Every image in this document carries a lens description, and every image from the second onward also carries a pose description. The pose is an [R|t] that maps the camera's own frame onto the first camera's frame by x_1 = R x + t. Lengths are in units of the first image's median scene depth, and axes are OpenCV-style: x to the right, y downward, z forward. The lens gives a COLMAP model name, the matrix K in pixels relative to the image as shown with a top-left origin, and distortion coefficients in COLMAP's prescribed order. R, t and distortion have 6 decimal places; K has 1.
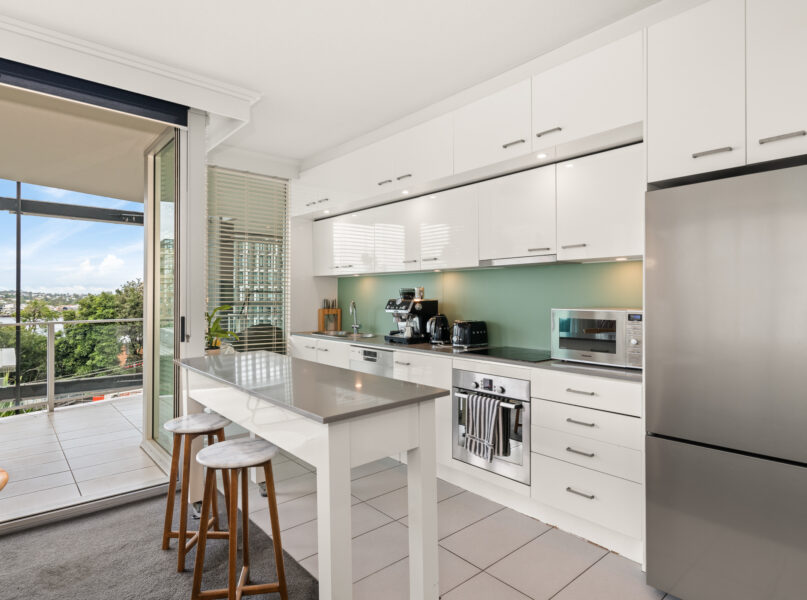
lens RADIAL K [[460.0, 0, 405.2], [0, 460.0, 298.9], [0, 0, 1]] dist [0.007565, -0.000690]
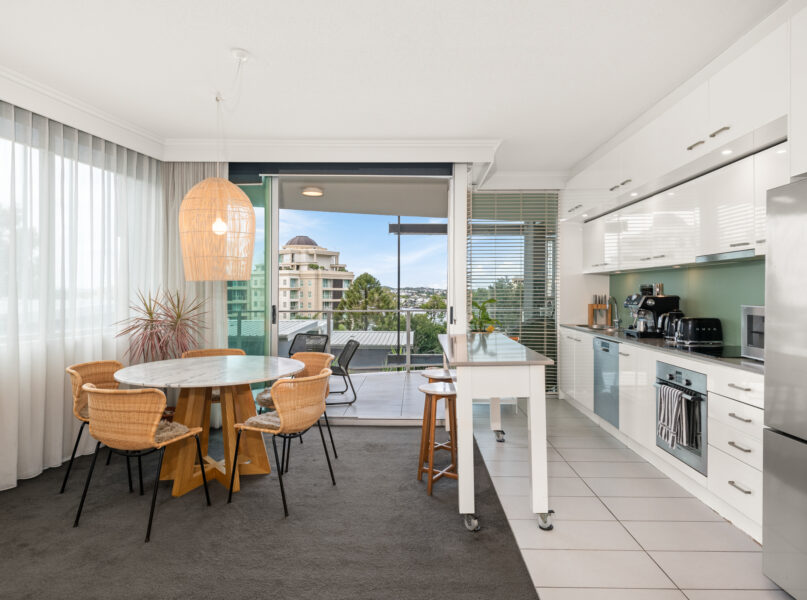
lens RADIAL K [[477.2, 0, 399.2], [0, 477.2, 294.8], [0, 0, 1]] dist [-0.001110, -0.000911]
pose [[0.734398, 0.002386, -0.678715, 0.326100], [-0.001390, 0.999997, 0.002011, -0.001419], [0.678718, -0.000534, 0.734399, -0.165797]]
